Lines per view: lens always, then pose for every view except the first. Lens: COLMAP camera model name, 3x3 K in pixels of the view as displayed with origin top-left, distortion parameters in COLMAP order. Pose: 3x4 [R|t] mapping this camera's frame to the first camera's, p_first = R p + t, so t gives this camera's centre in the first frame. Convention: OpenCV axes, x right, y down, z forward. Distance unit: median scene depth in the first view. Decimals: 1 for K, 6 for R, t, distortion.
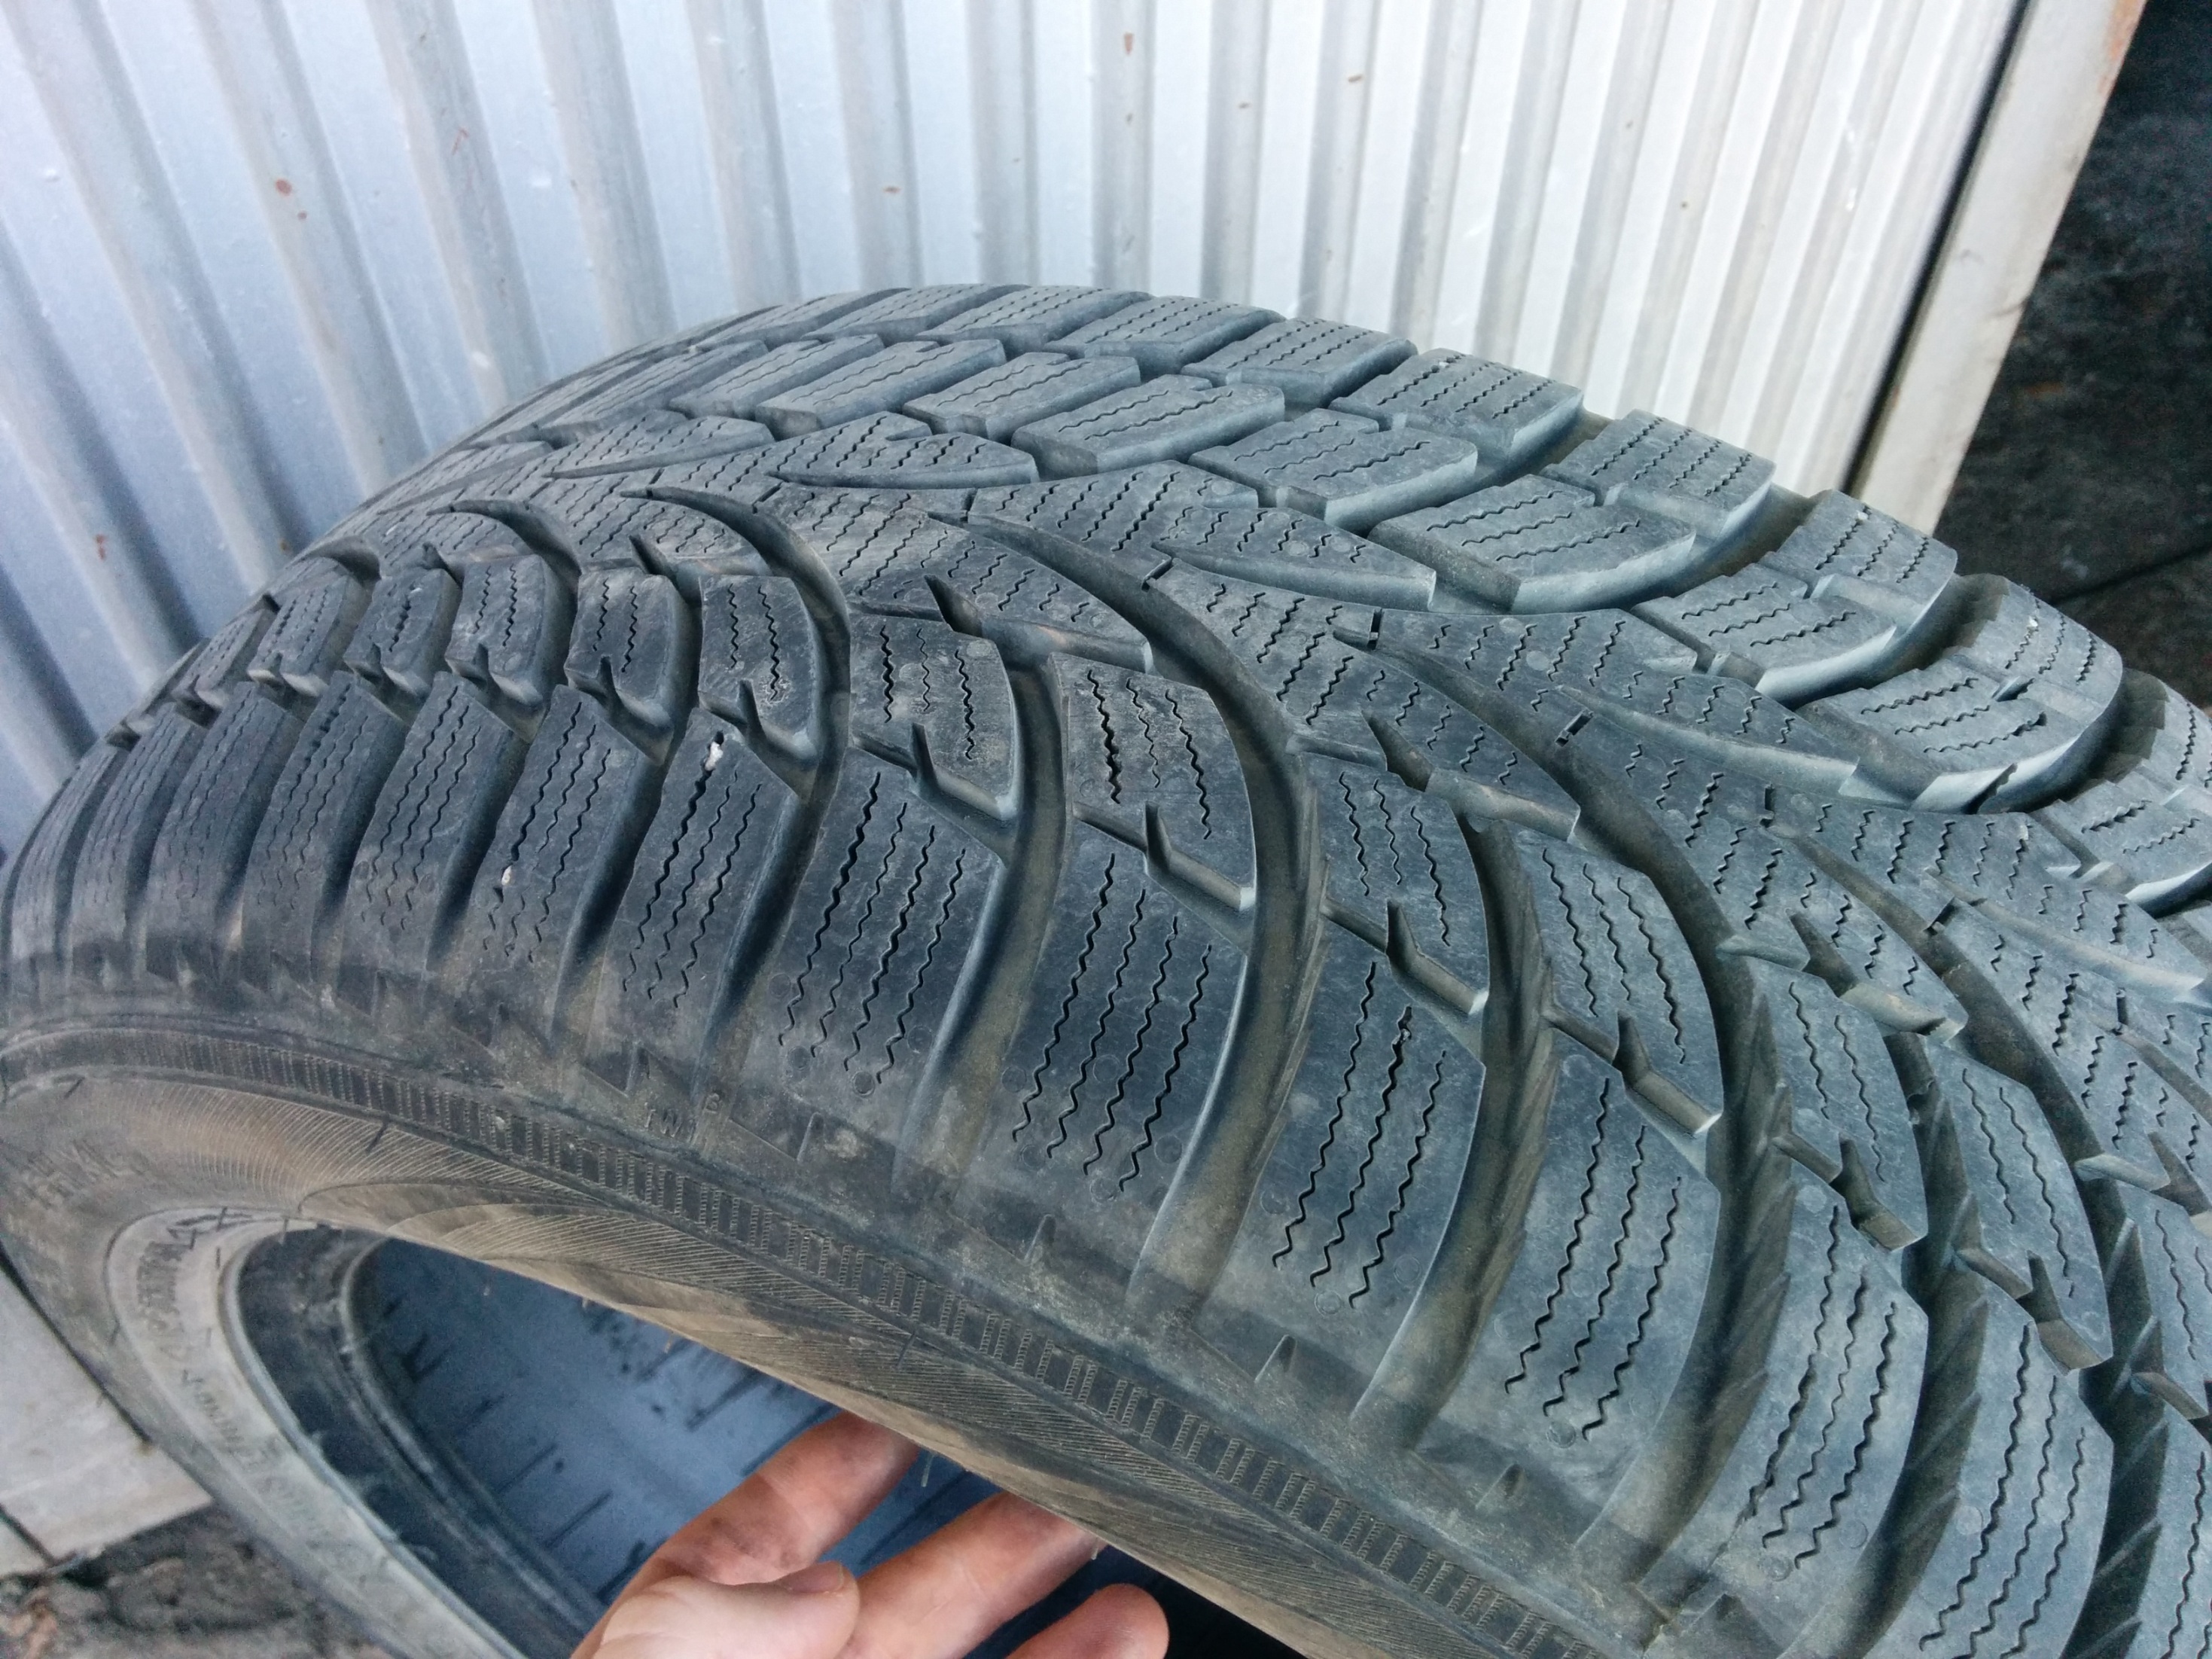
lens RADIAL K [[2019.4, 0, 1110.7], [0, 2019.4, 827.5], [0, 0, 1]] dist [0.027181, 0.000000]
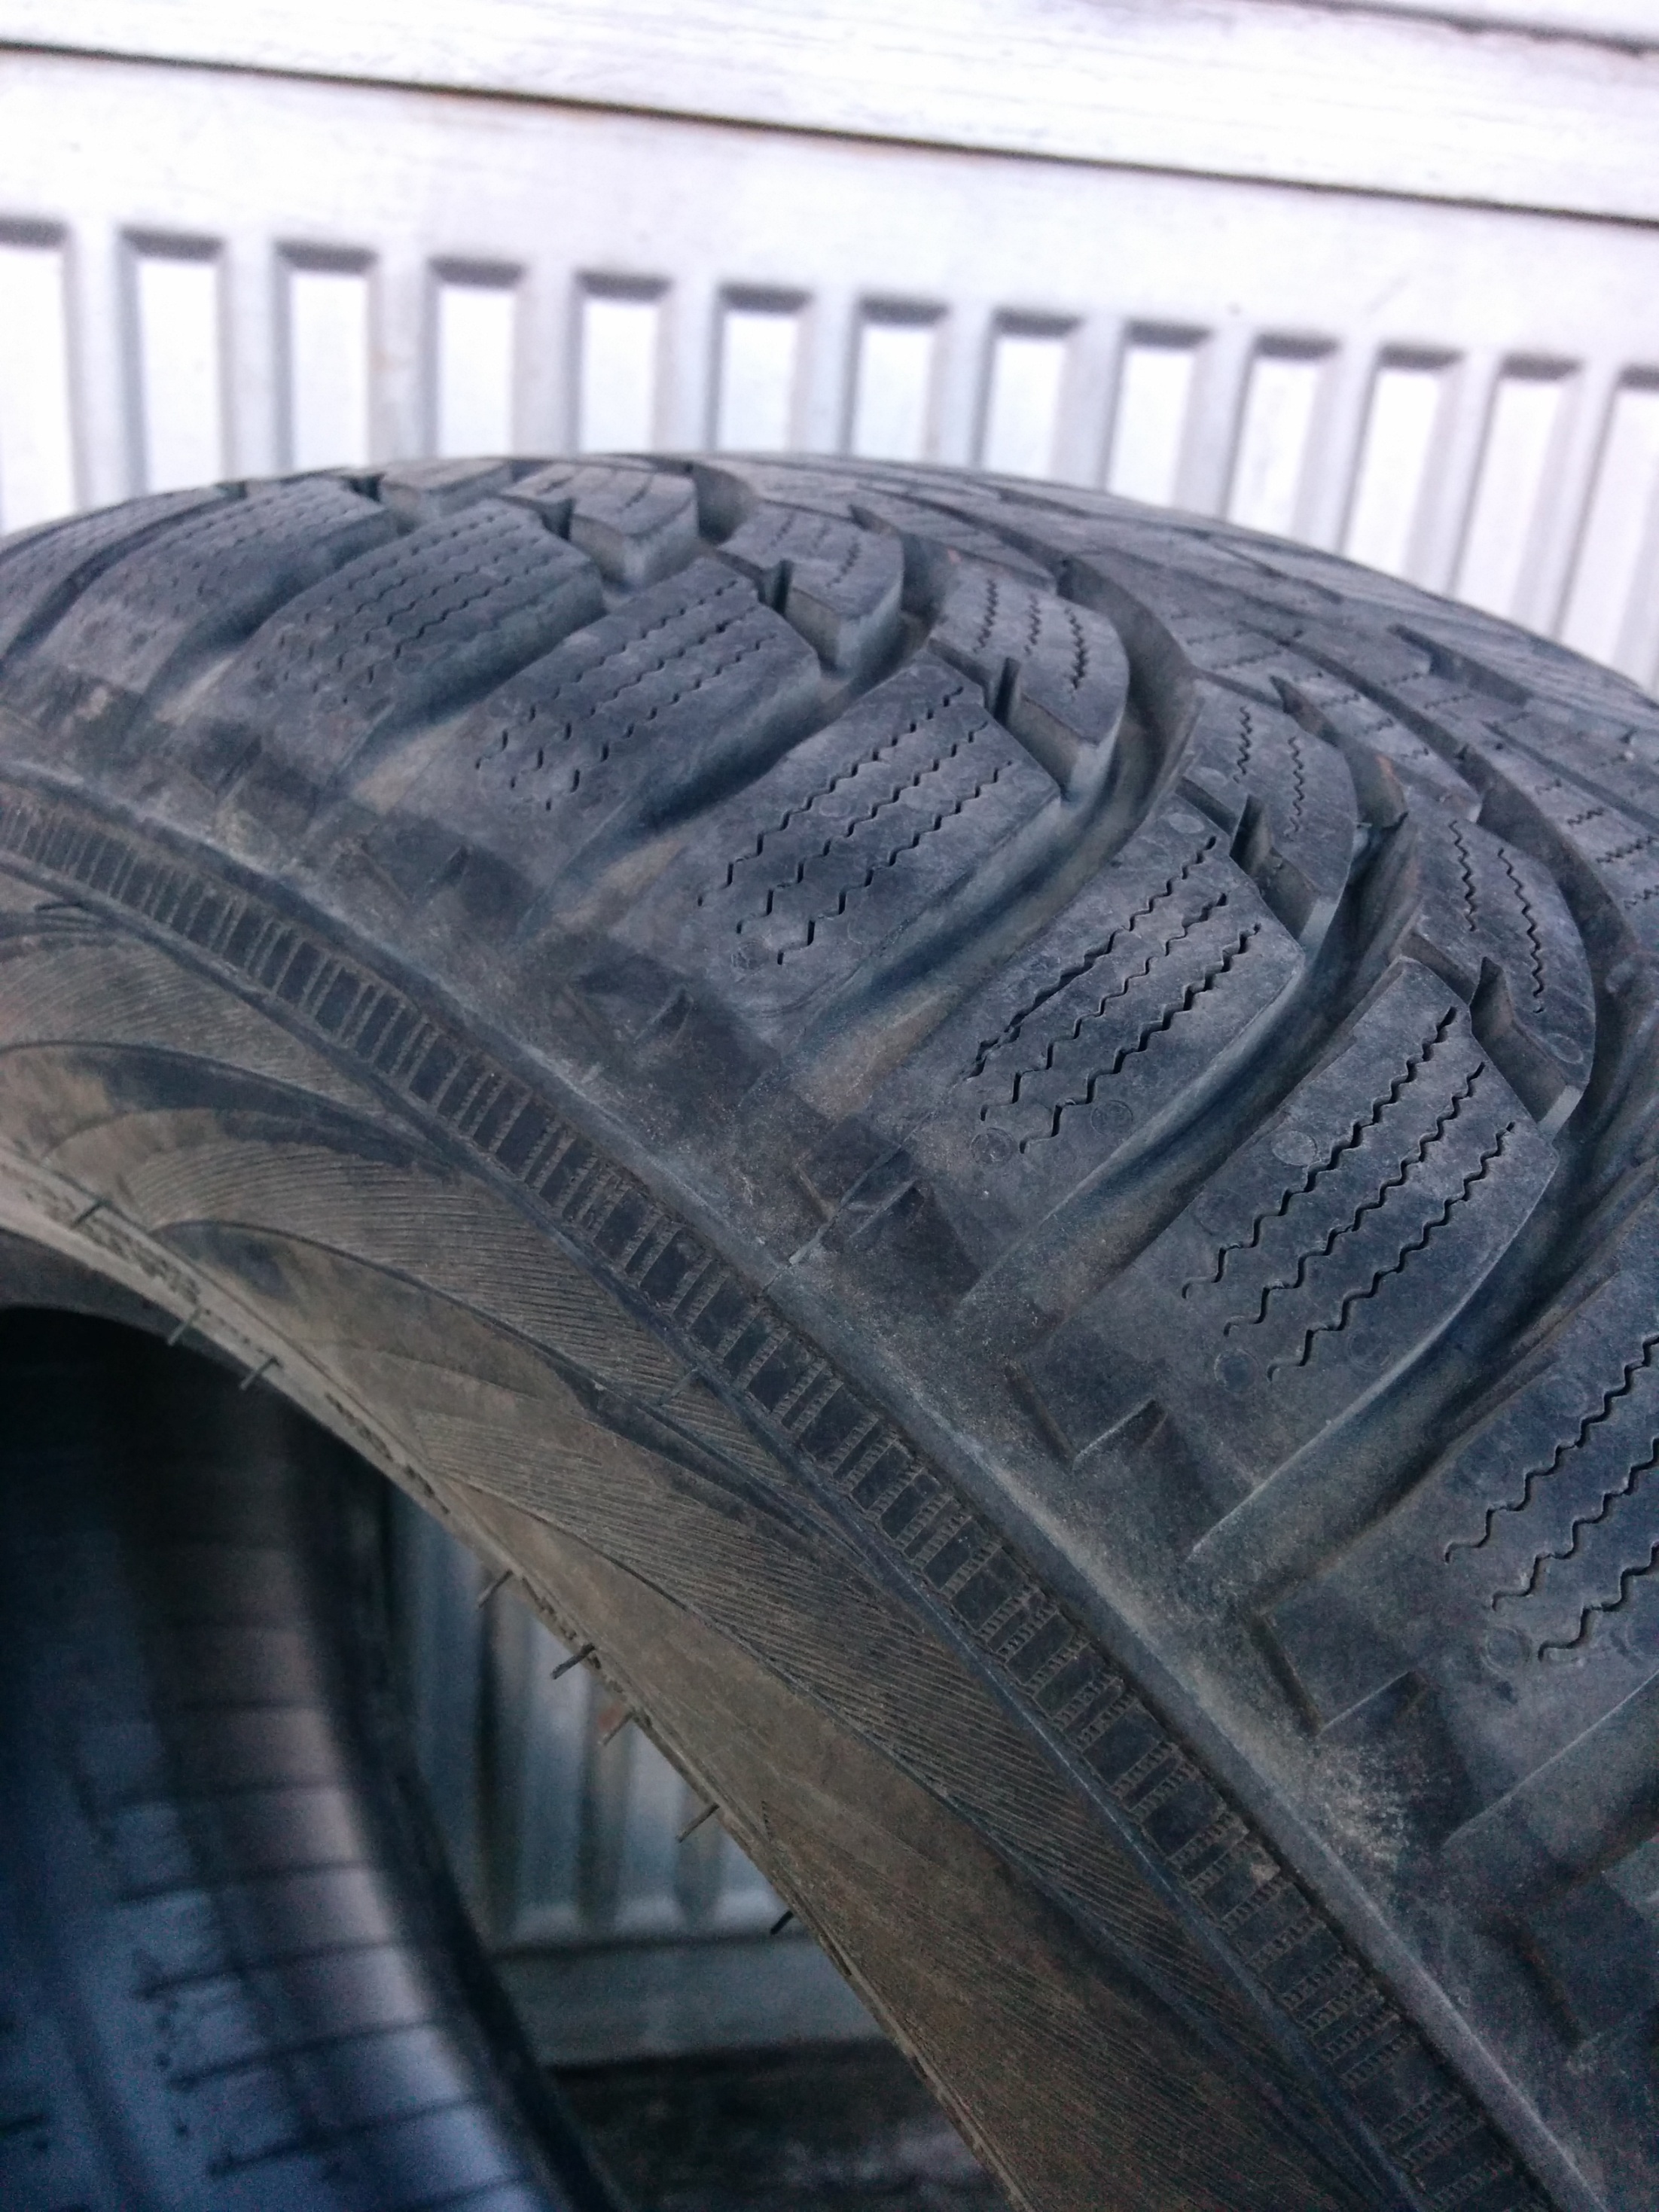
lens RADIAL K [[2019.4, 0, 807.2], [0, 2019.4, 1183.1], [0, 0, 1]] dist [0.027181, 0.000000]
pose [[0.959888, 0.181295, -0.213884, 0.403932], [-0.253677, 0.886464, -0.387079, 0.634569], [0.119424, 0.425810, 0.896897, 0.383359]]
